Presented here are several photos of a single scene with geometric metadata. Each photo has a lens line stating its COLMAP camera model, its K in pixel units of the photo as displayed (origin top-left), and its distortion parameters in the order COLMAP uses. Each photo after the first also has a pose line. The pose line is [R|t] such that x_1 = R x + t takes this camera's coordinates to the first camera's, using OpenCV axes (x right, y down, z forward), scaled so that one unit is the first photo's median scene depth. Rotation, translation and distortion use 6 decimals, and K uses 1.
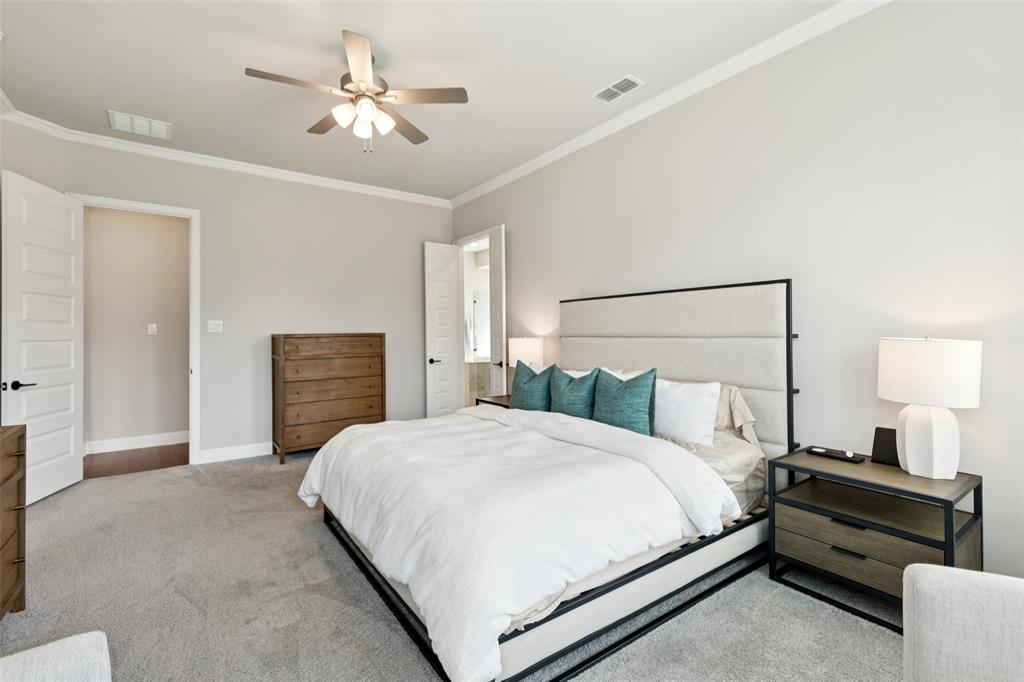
lens RADIAL K [[459.3, 0, 512.0], [0, 459.3, 341.0], [0, 0, 1]] dist [0.004286, 0.000188]
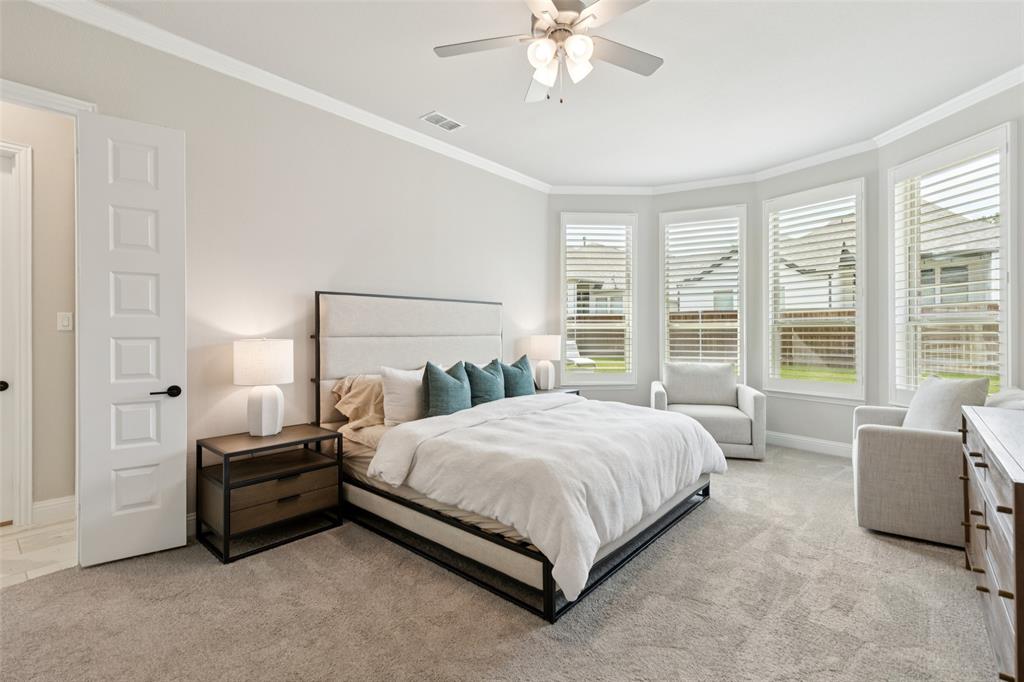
lens RADIAL K [[459.3, 0, 512.0], [0, 459.3, 341.0], [0, 0, 1]] dist [0.004286, 0.000188]
pose [[-0.238763, -0.028986, 0.970645, -0.726514], [-0.004890, 0.999578, 0.028647, -0.022844], [-0.971066, 0.002094, -0.238804, 0.783713]]
